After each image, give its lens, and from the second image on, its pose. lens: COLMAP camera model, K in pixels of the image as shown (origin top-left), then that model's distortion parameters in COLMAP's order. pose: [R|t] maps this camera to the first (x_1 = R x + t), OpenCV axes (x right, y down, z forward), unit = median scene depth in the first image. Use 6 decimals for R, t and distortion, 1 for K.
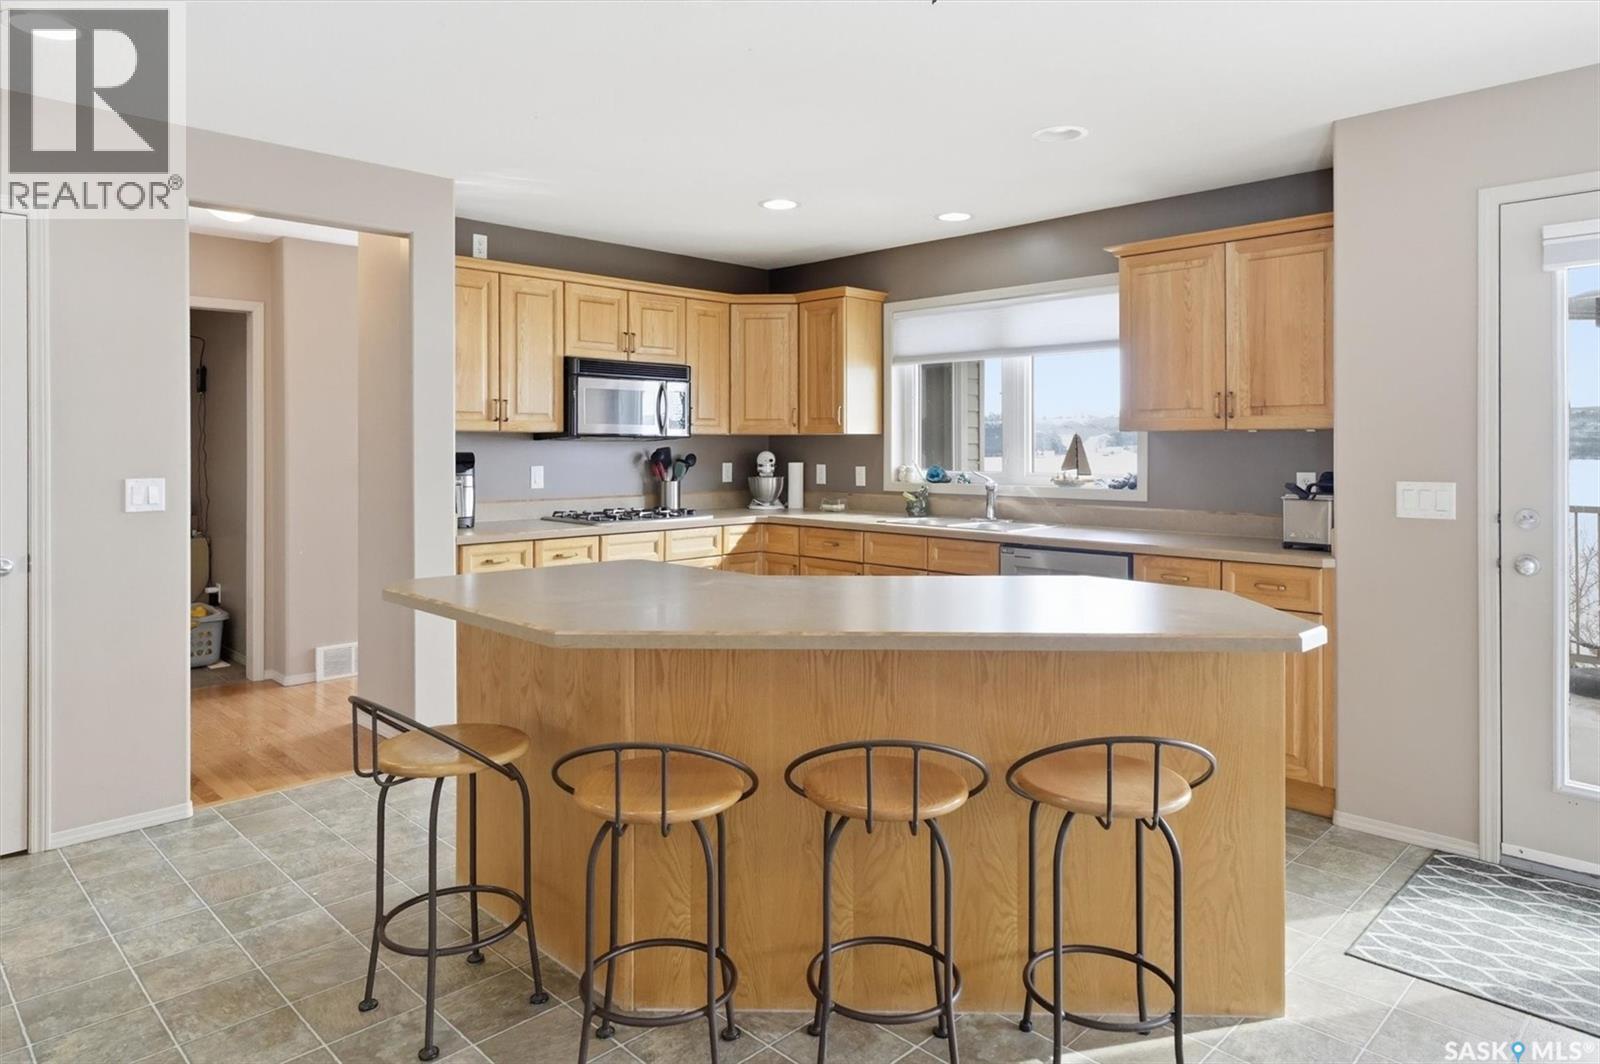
lens RADIAL K [[977.6, 0, 800.1], [0, 977.6, 446.8], [0, 0, 1]] dist [0.000468, -0.000346]
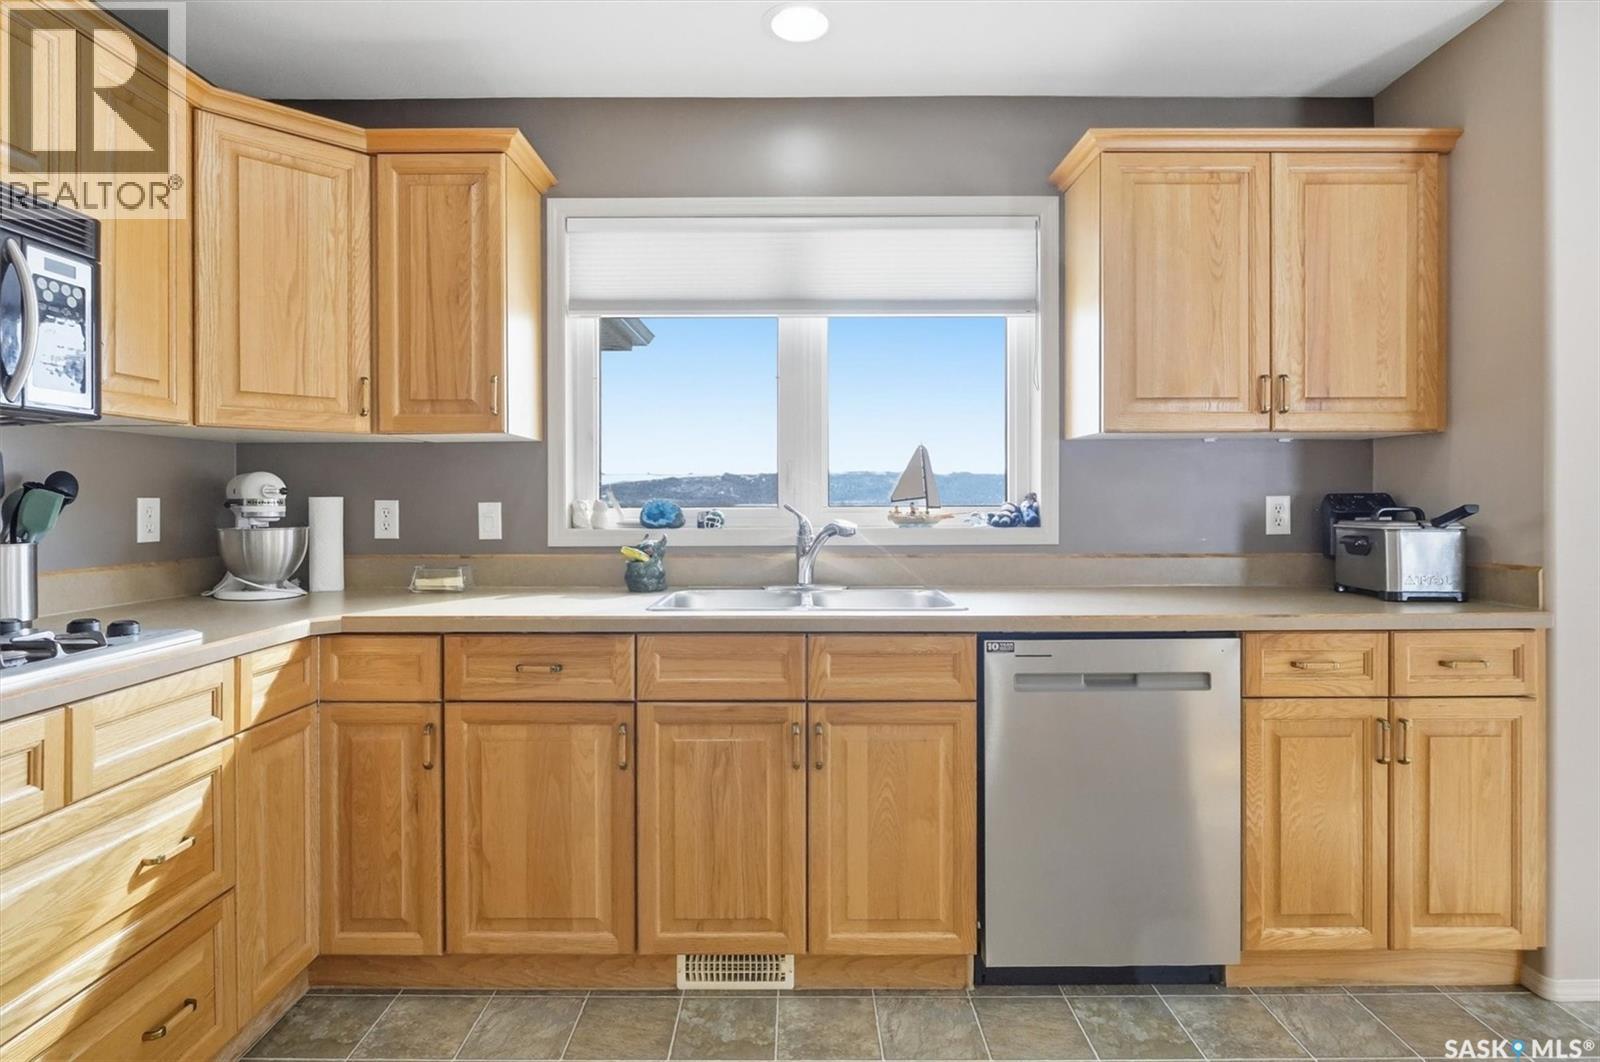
lens RADIAL K [[831.0, 0, 796.2], [0, 831.0, 503.4], [0, 0, 1]] dist [-0.008587, -0.000699]
pose [[0.710634, -0.004238, 0.703549, -0.147638], [0.004104, 0.999990, 0.001878, 0.022407], [-0.703550, 0.001553, 0.710644, 0.618525]]
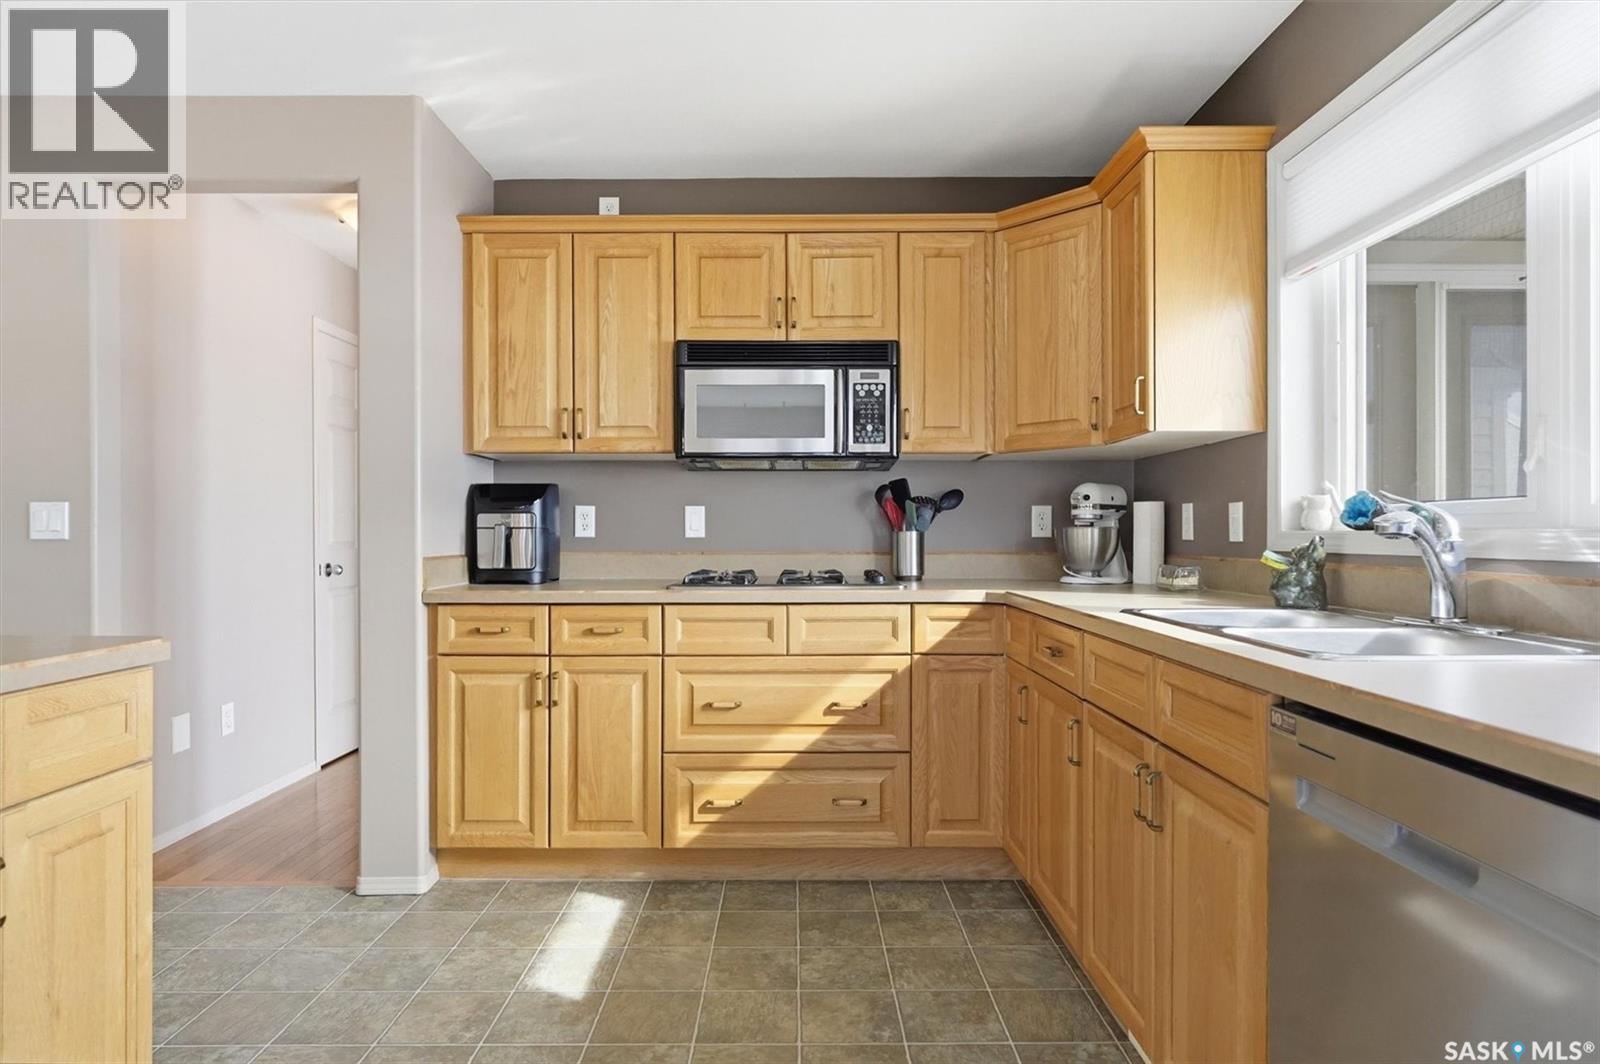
lens RADIAL K [[906.1, 0, 800.0], [0, 906.1, 532.0], [0, 0, 1]] dist [0.005027, -0.000091]
pose [[0.710243, -0.002726, -0.703951, 0.248590], [0.000680, 0.999995, -0.003187, 0.039885], [0.703956, 0.001785, 0.710241, 0.568048]]
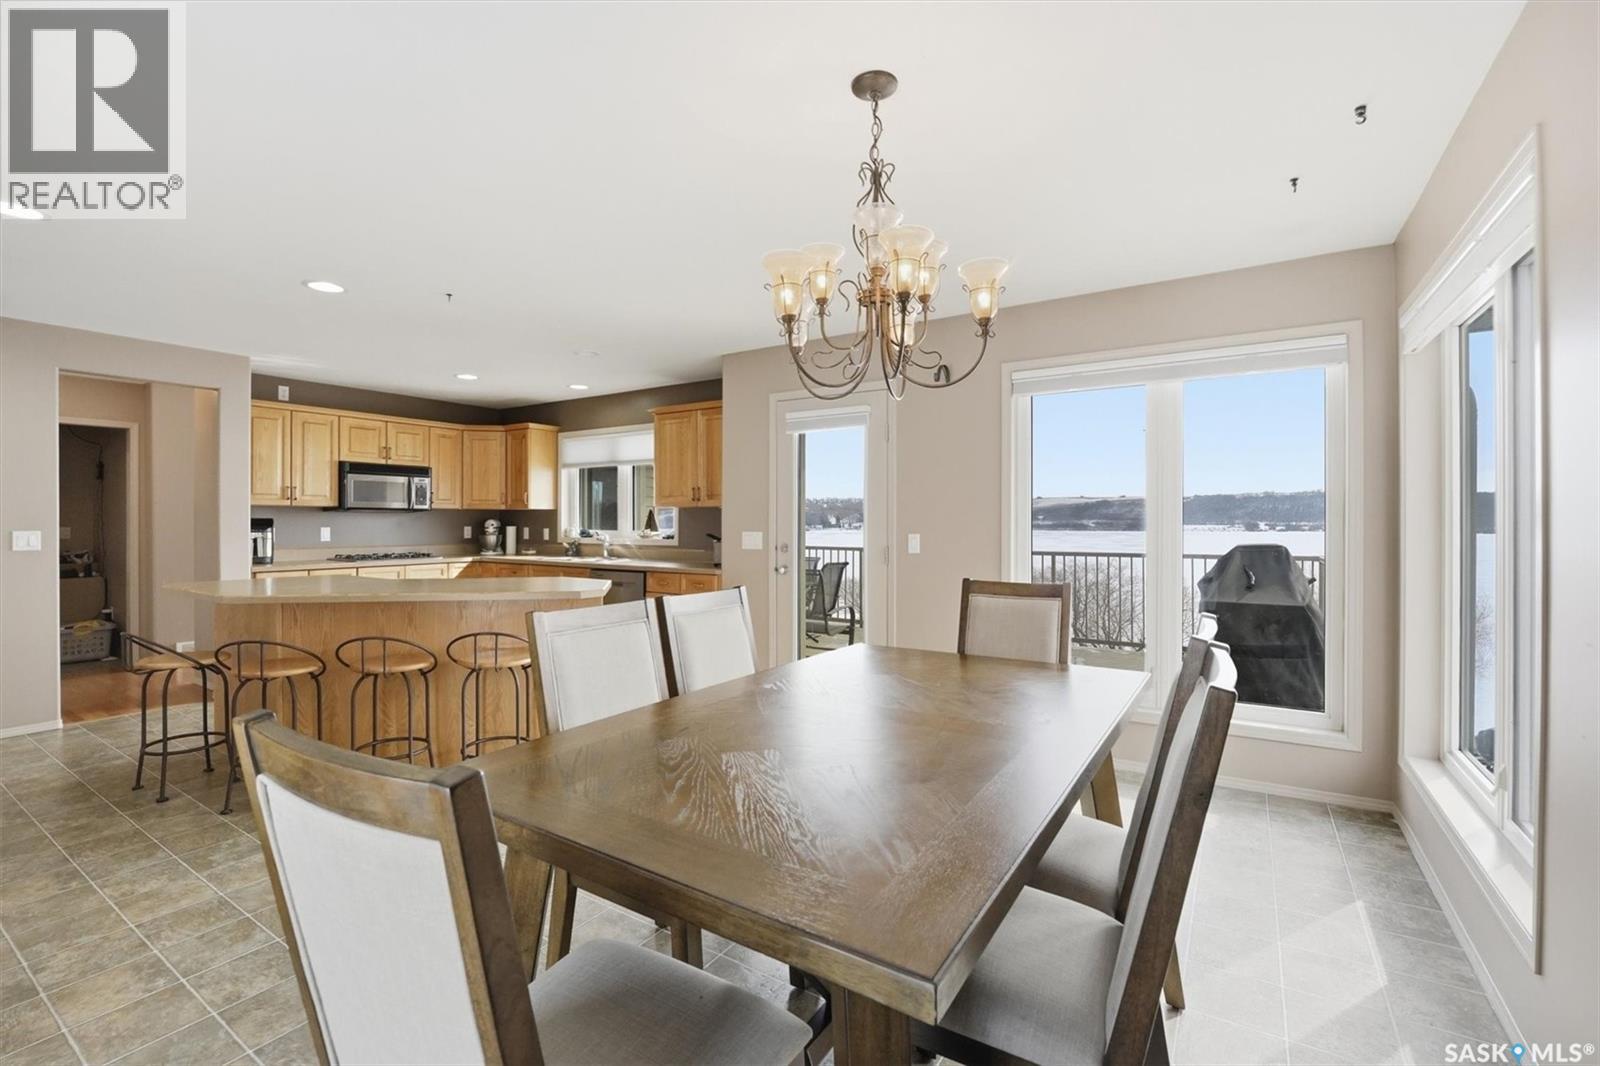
lens RADIAL K [[682.6, 0, 793.9], [0, 682.6, 522.3], [0, 0, 1]] dist [-0.020505, 0.000260]
pose [[0.977547, 0.001737, 0.210712, 0.254457], [-0.001892, 0.999998, 0.000535, 0.008975], [-0.210711, -0.000922, 0.977548, -0.268694]]
